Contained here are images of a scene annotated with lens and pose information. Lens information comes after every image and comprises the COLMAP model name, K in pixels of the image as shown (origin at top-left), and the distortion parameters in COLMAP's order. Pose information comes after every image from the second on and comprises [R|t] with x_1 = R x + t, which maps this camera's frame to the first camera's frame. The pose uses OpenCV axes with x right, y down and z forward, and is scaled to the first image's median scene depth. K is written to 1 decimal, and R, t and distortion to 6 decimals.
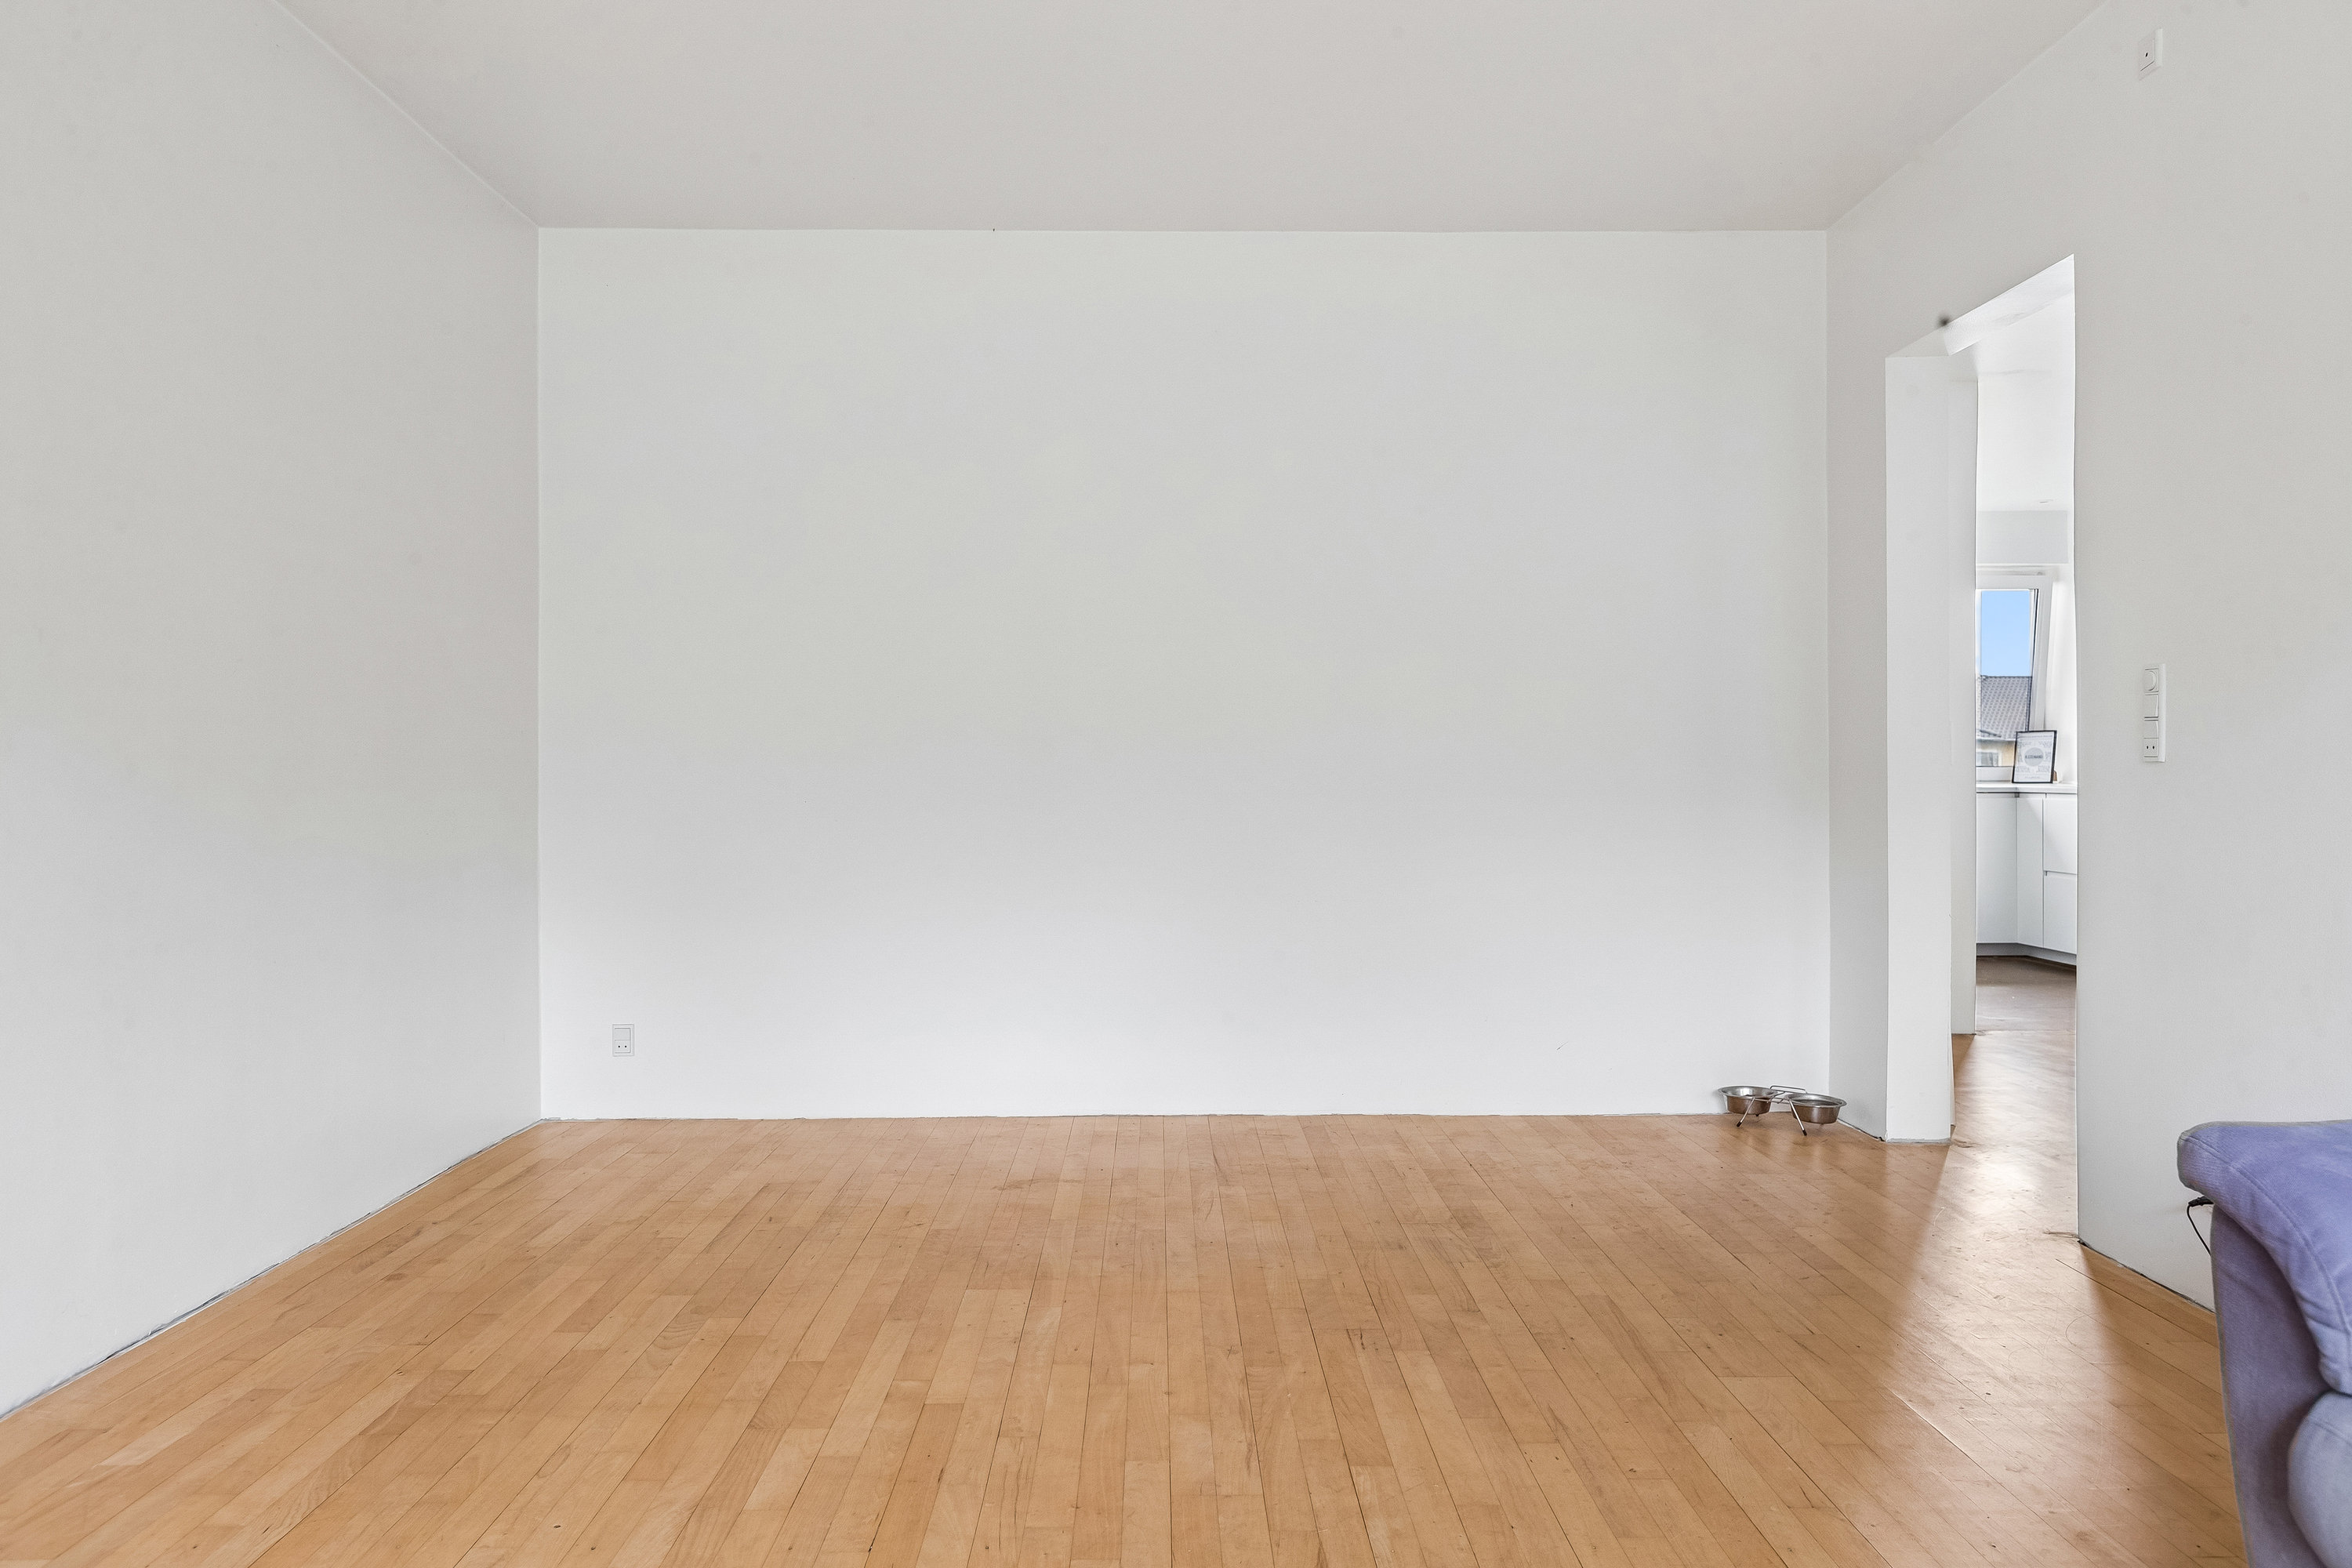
lens RADIAL K [[1602.9, 0, 1157.1], [0, 1602.9, 771.1], [0, 0, 1]] dist [0.012758, -0.014713]
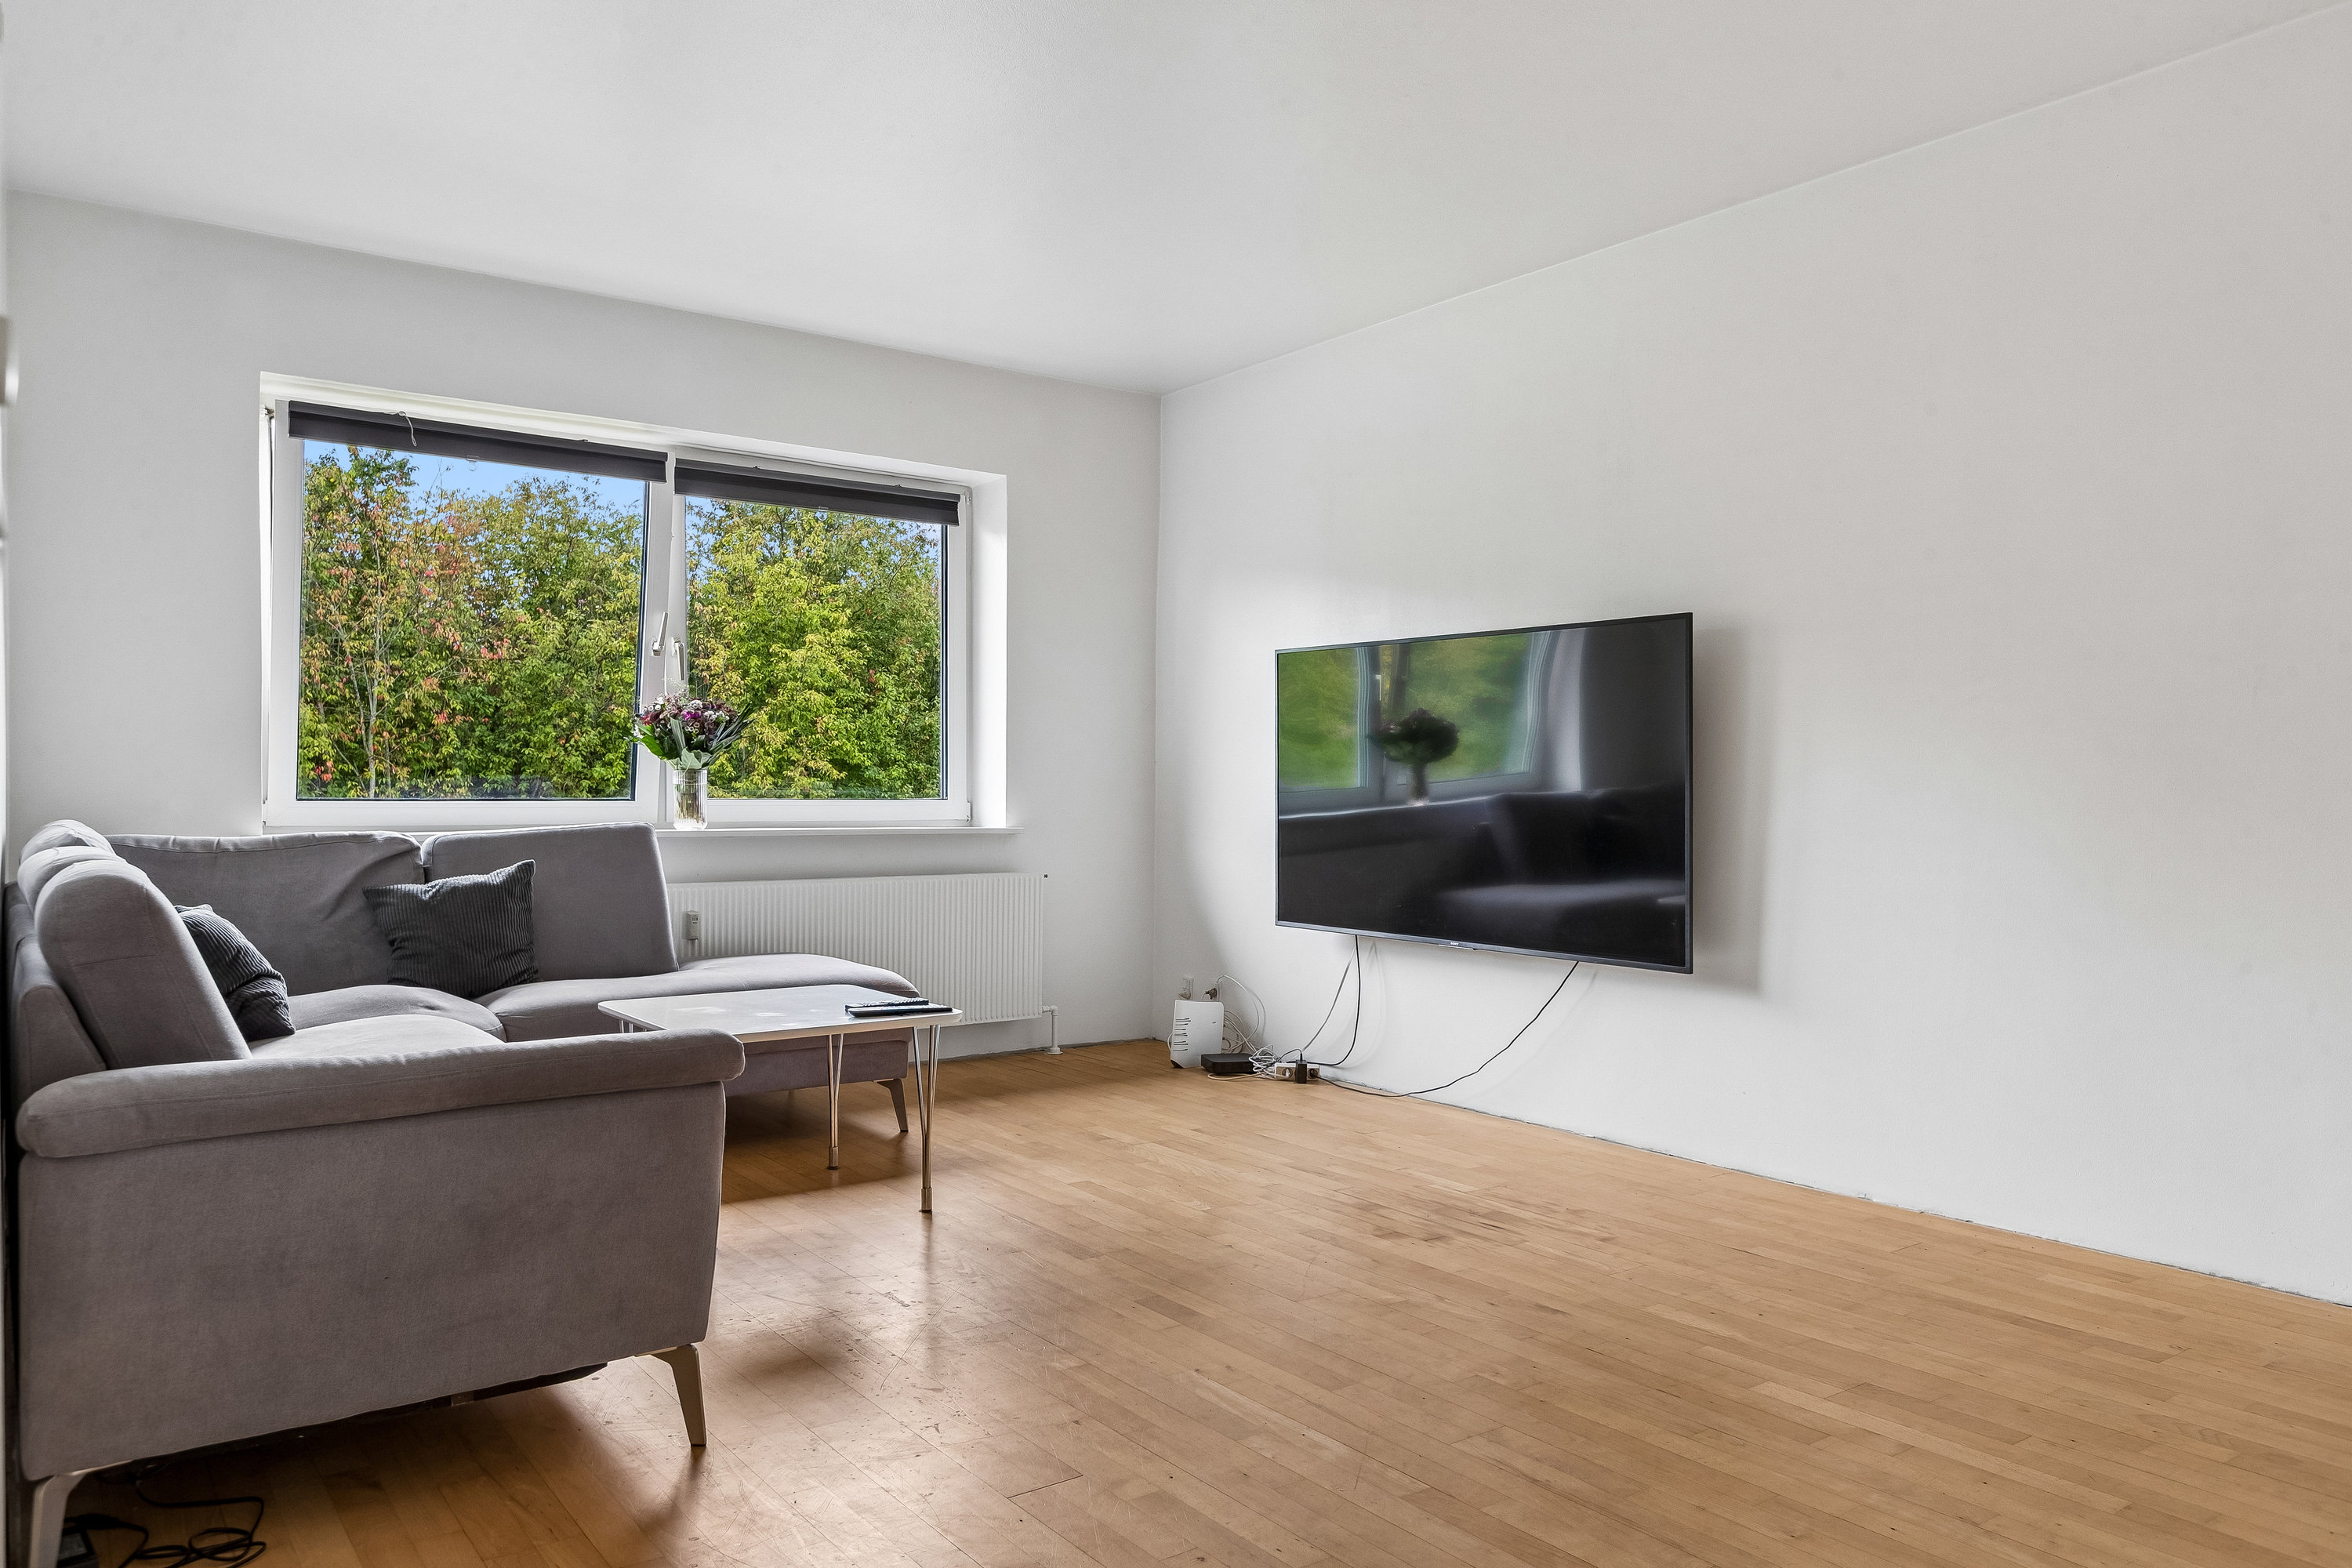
lens RADIAL K [[1602.9, 0, 1190.2], [0, 1602.9, 807.9], [0, 0, 1]] dist [0.012758, -0.014713]
pose [[-0.803014, 0.002925, -0.595953, 0.676231], [-0.002159, 0.999967, 0.007818, -0.000398], [0.595956, 0.007565, -0.802982, 1.381520]]
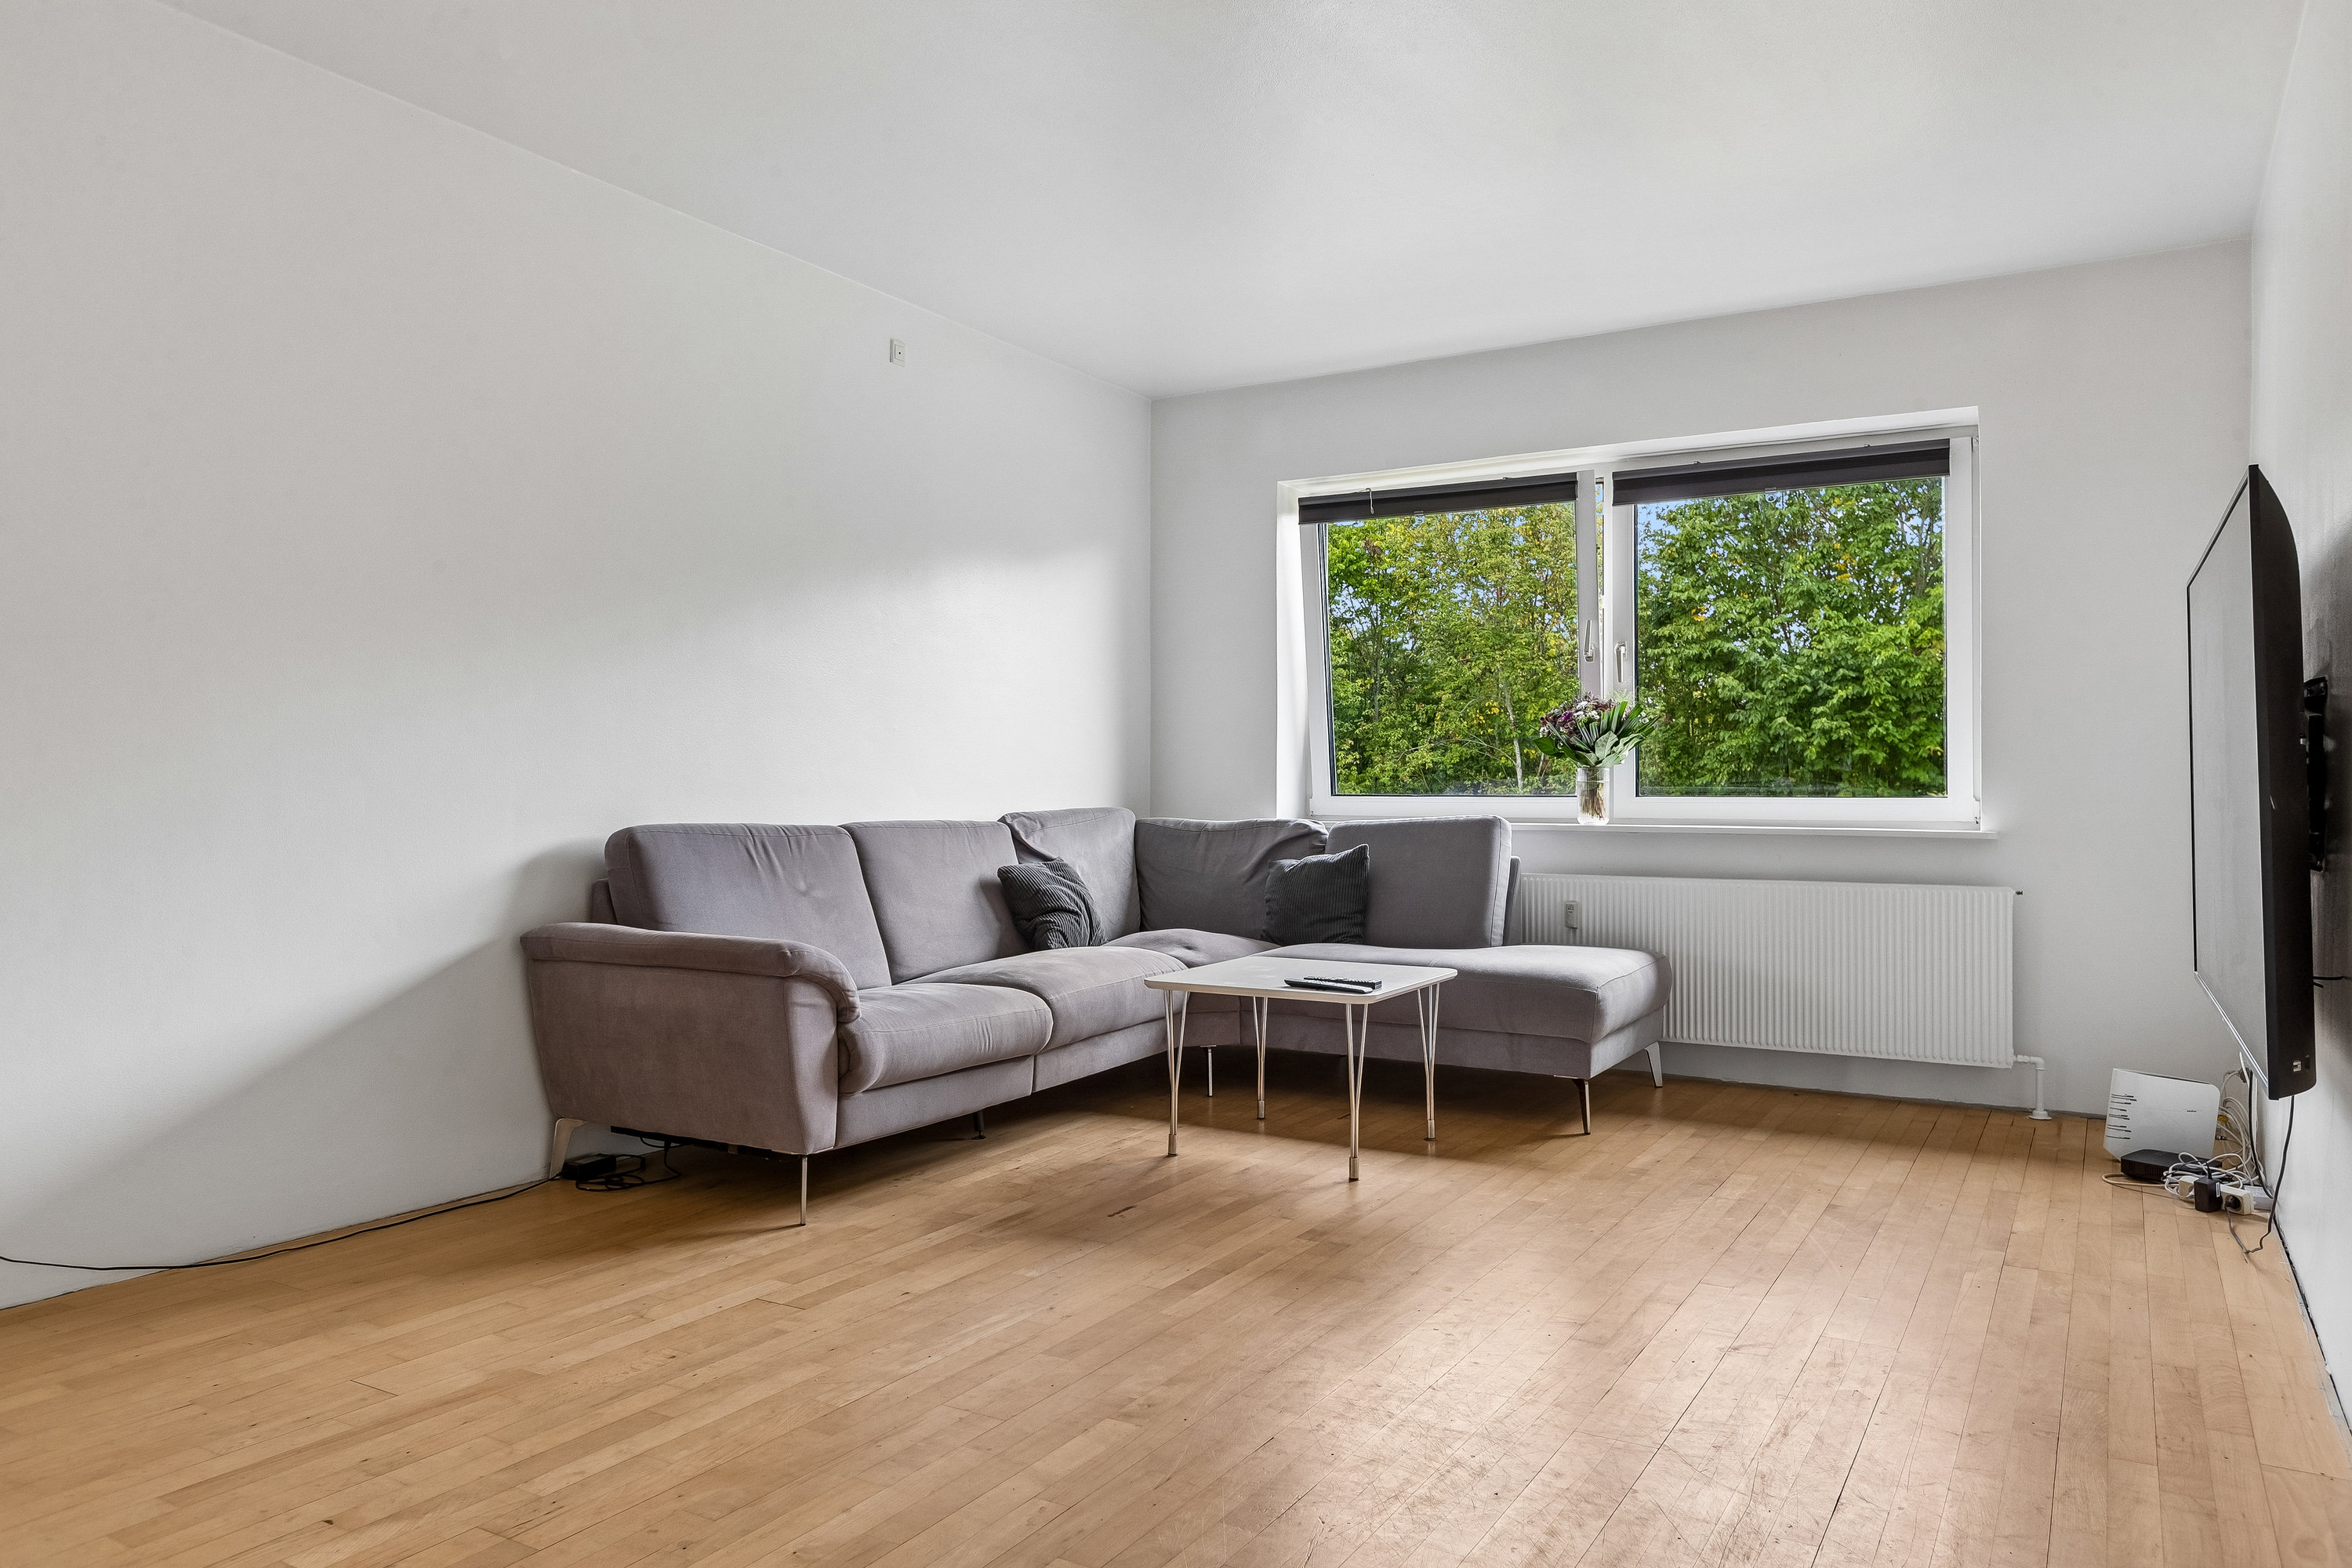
lens RADIAL K [[1602.9, 0, 1177.3], [0, 1602.9, 775.8], [0, 0, 1]] dist [0.012758, -0.014713]
pose [[-0.861416, 0.002416, 0.507895, -0.522532], [-0.003782, 0.999930, -0.011170, 0.005212], [-0.507887, -0.011543, -0.861347, 1.486987]]
